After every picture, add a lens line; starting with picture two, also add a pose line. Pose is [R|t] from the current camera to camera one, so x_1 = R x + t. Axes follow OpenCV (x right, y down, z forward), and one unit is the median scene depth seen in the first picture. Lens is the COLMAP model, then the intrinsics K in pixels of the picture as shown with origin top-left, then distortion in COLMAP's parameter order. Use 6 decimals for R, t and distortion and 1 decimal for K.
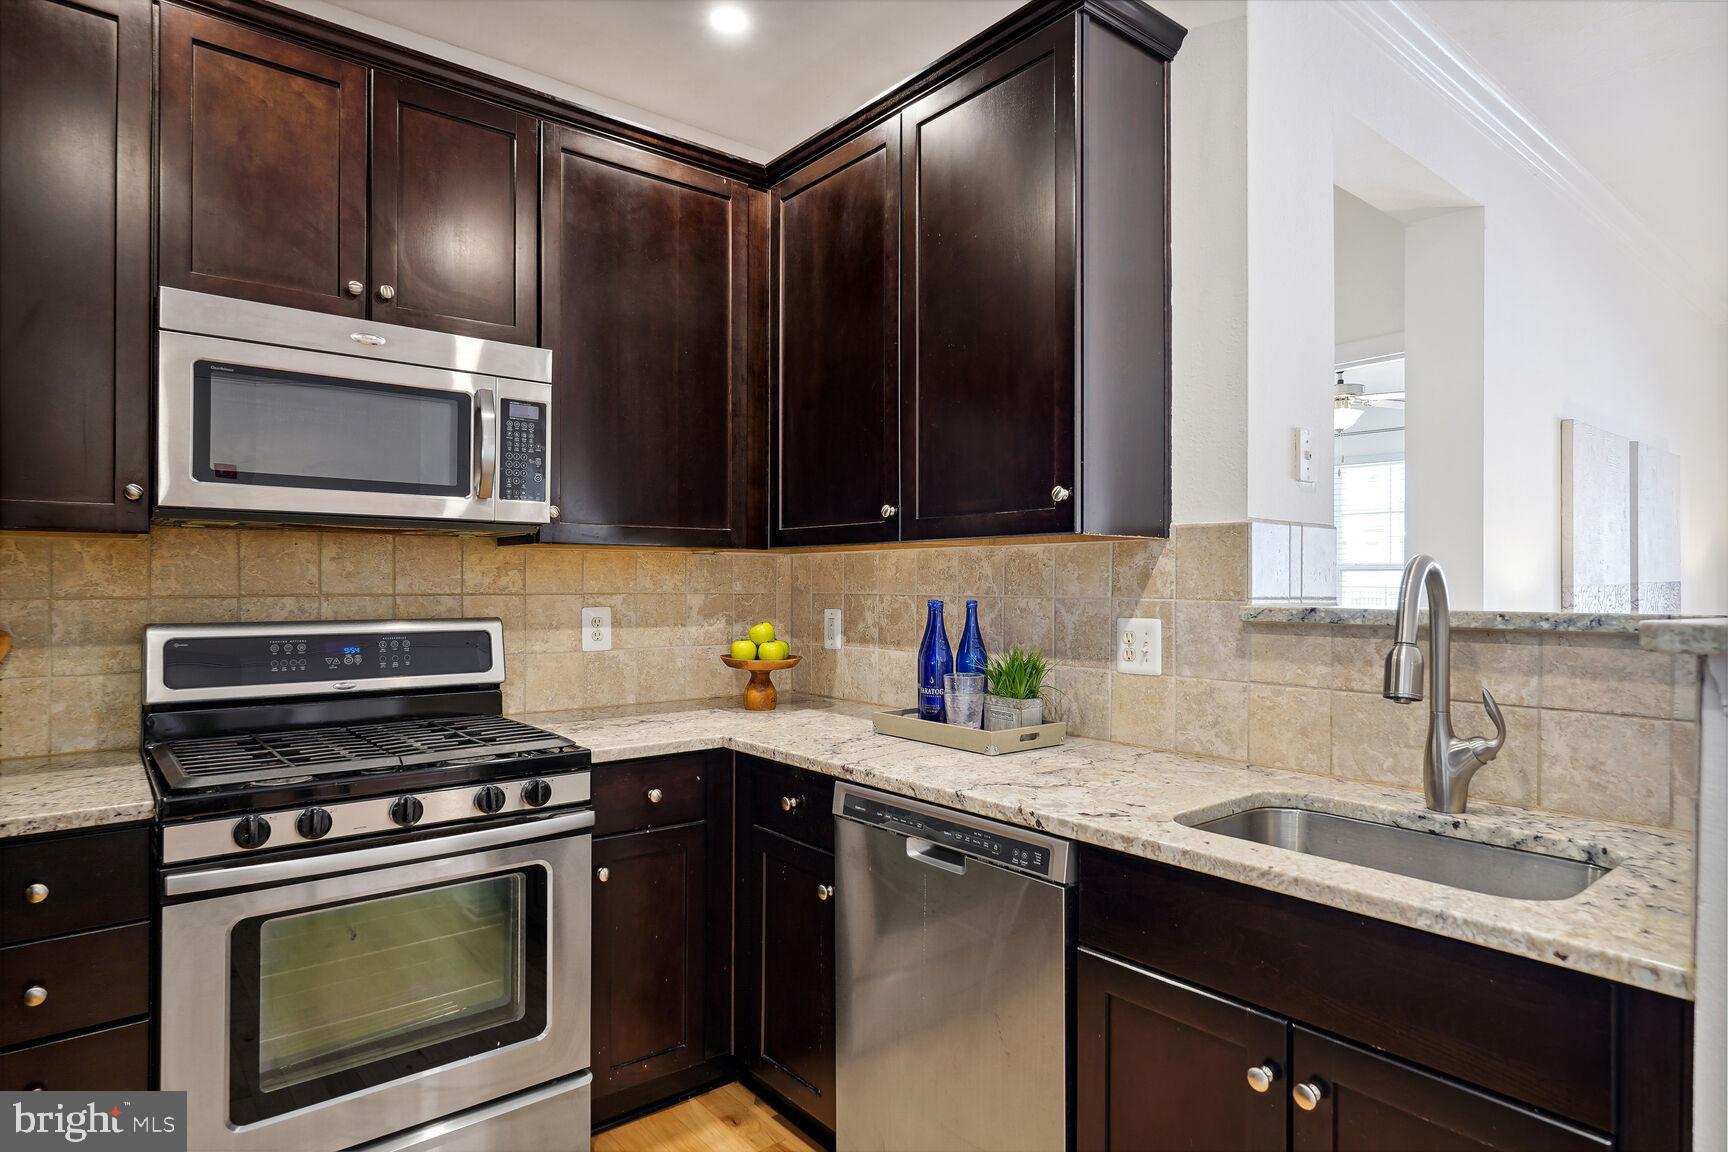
lens RADIAL K [[953.3, 0, 861.7], [0, 953.3, 578.3], [0, 0, 1]] dist [-0.003133, 0.002019]
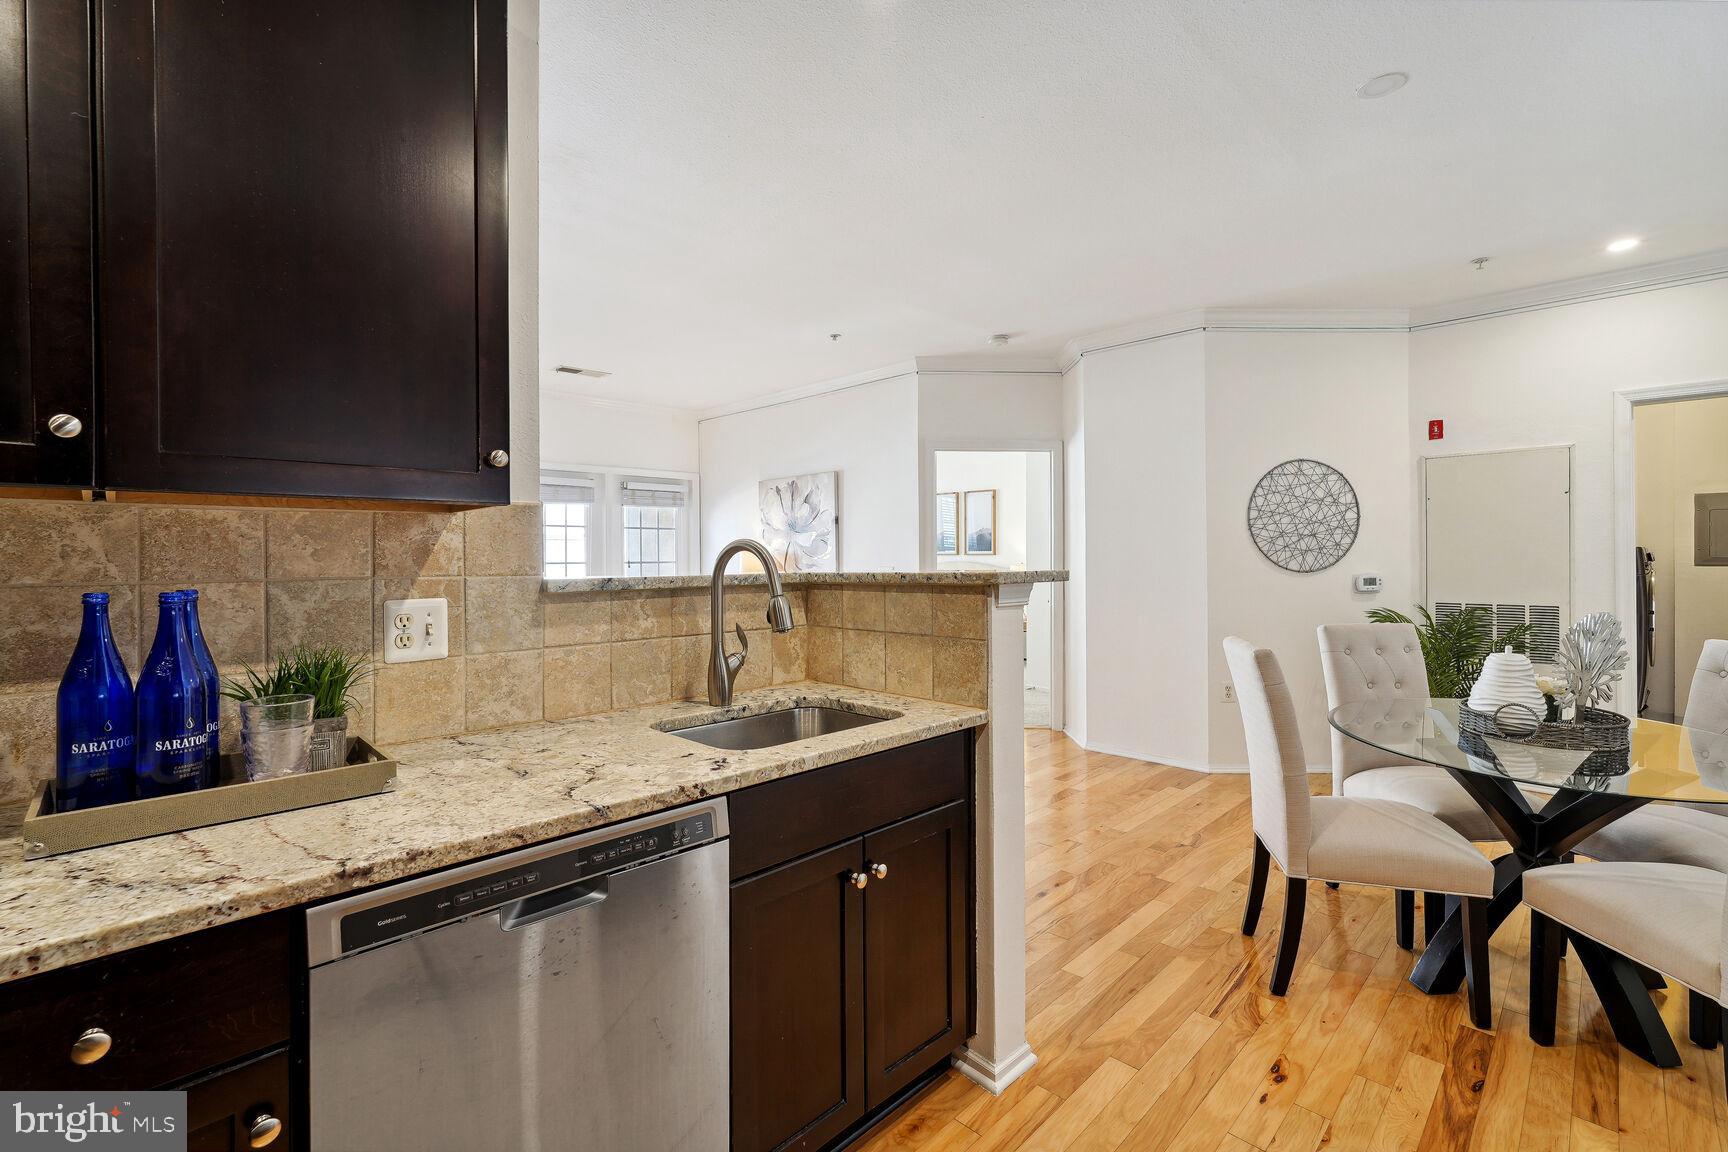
lens RADIAL K [[767.8, 0, 859.3], [0, 767.8, 572.0], [0, 0, 1]] dist [0.000388, 0.000042]
pose [[-0.101310, -0.022912, 0.994591, -0.483088], [-0.002013, 0.999737, 0.022825, -0.000675], [-0.994853, 0.000310, -0.101329, 0.675917]]
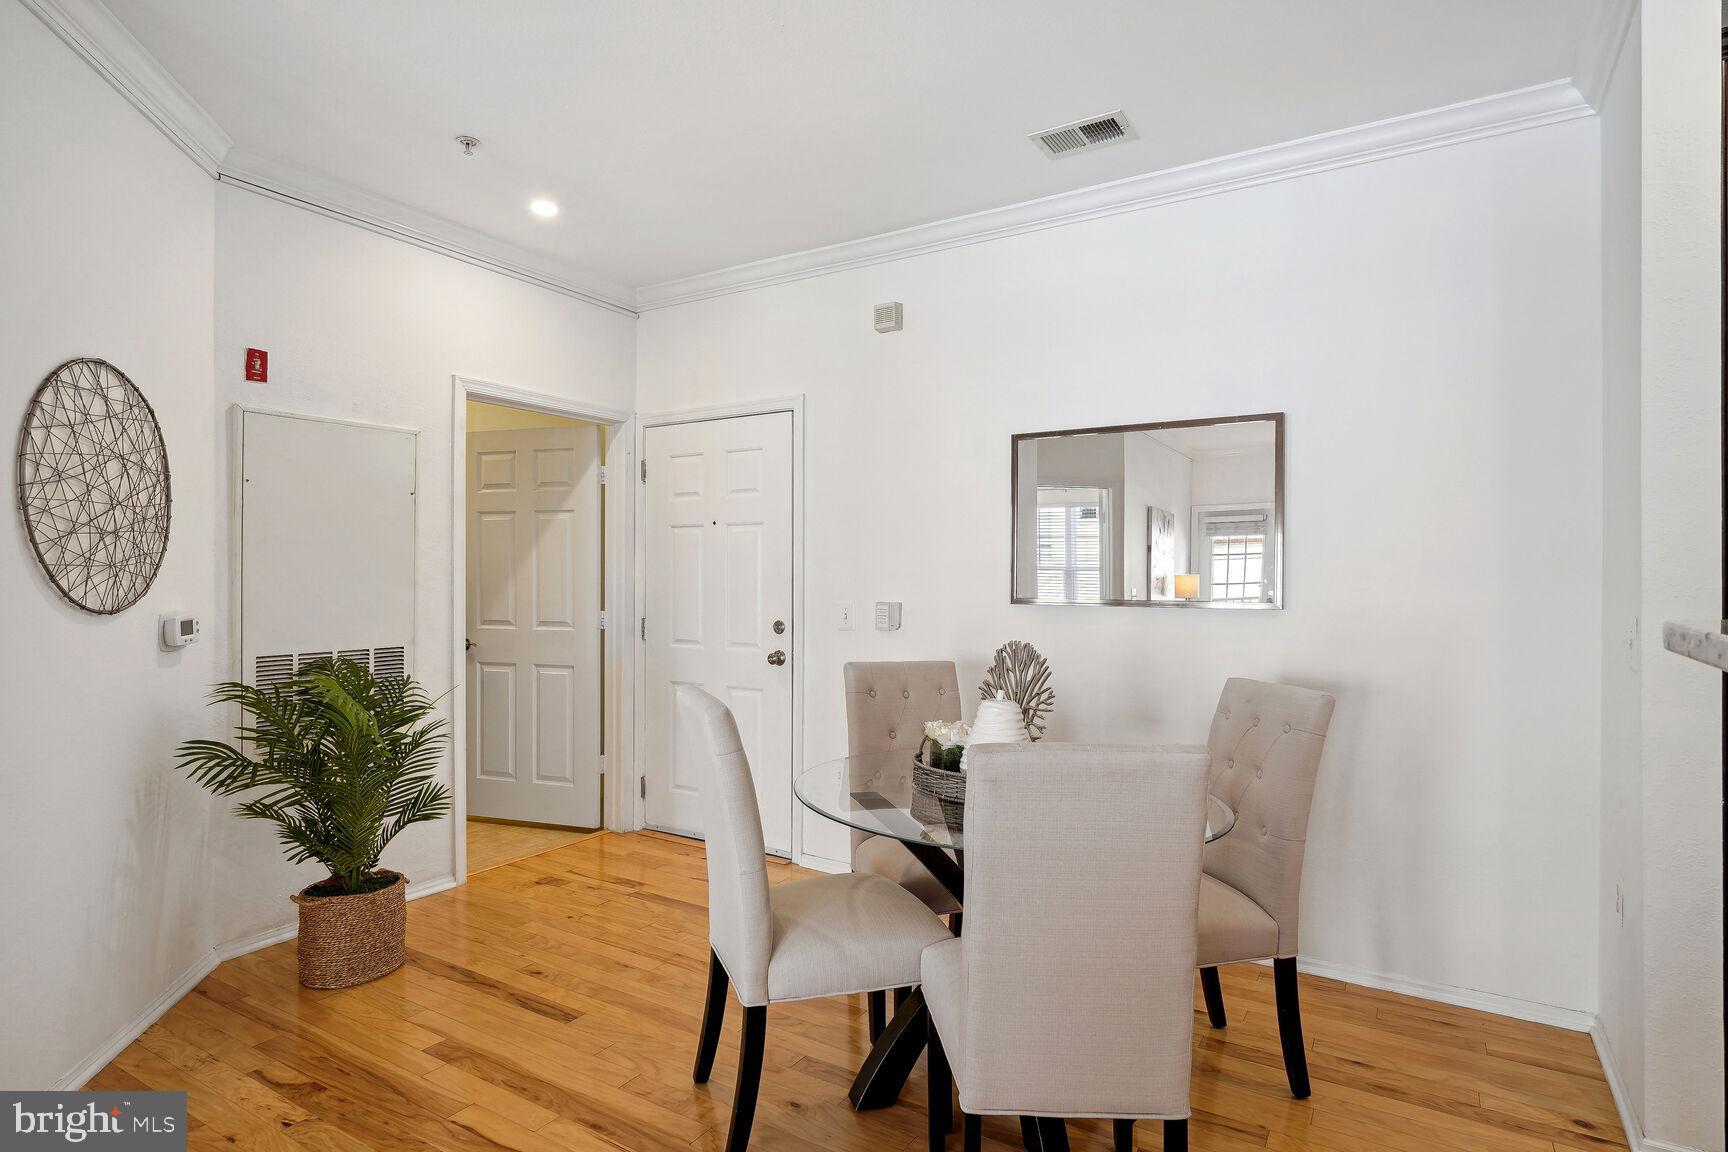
lens RADIAL K [[880.9, 0, 861.4], [0, 880.9, 577.0], [0, 0, 1]] dist [-0.008648, 0.007260]
pose [[-0.944148, -0.001968, -0.329515, 0.993915], [-0.002886, 0.999993, 0.002296, -0.005752], [0.329508, 0.003119, -0.944147, 0.573953]]
